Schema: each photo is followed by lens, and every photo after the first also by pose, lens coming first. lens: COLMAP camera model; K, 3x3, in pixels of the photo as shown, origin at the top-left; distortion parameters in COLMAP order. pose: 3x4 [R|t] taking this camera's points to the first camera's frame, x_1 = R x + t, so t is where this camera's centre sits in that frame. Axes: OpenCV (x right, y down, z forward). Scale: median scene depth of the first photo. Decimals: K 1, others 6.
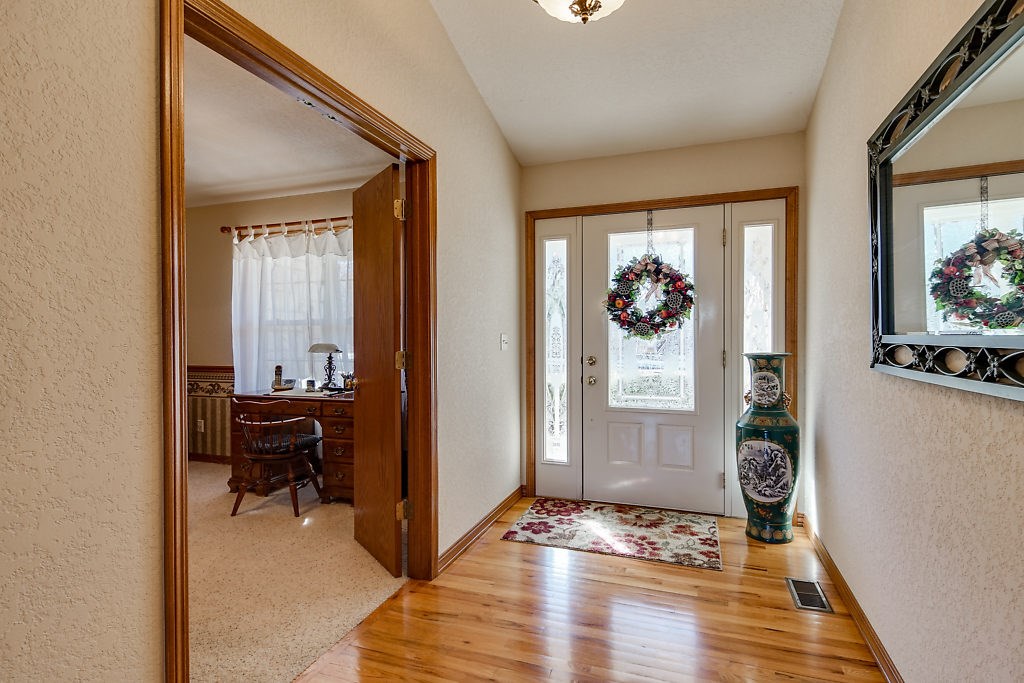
lens RADIAL K [[504.8, 0, 515.2], [0, 504.8, 342.3], [0, 0, 1]] dist [0.010754, -0.005215]
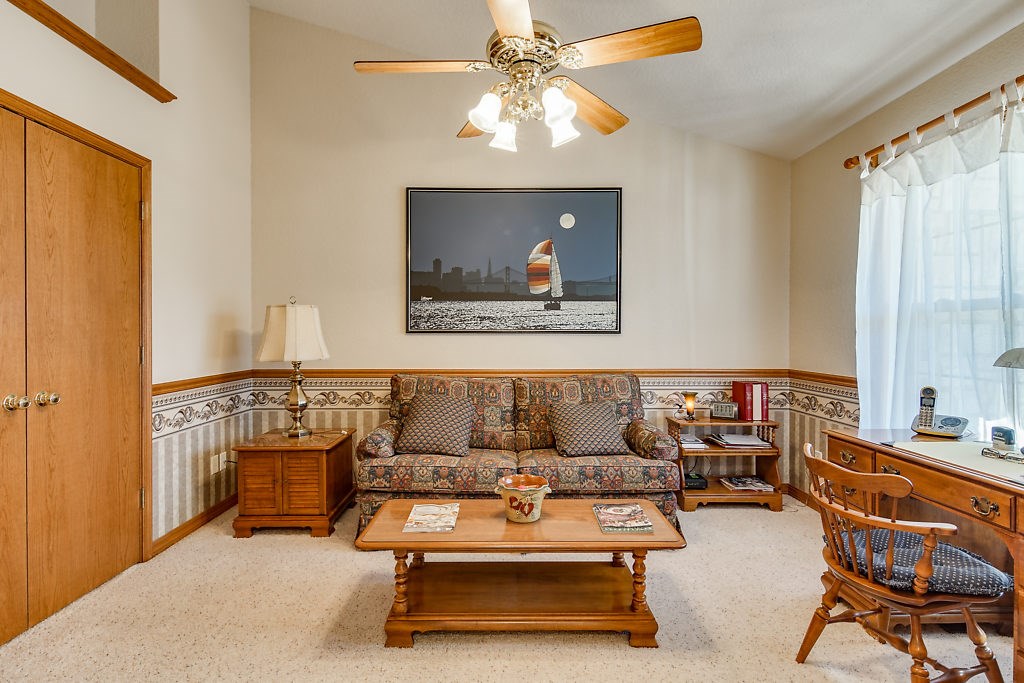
lens RADIAL K [[504.8, 0, 517.8], [0, 504.8, 336.6], [0, 0, 1]] dist [0.010754, -0.005215]
pose [[0.325223, 0.008317, -0.945601, -0.110812], [-0.000922, 0.999964, 0.008478, -0.009517], [0.945637, -0.001885, 0.325219, 0.419092]]
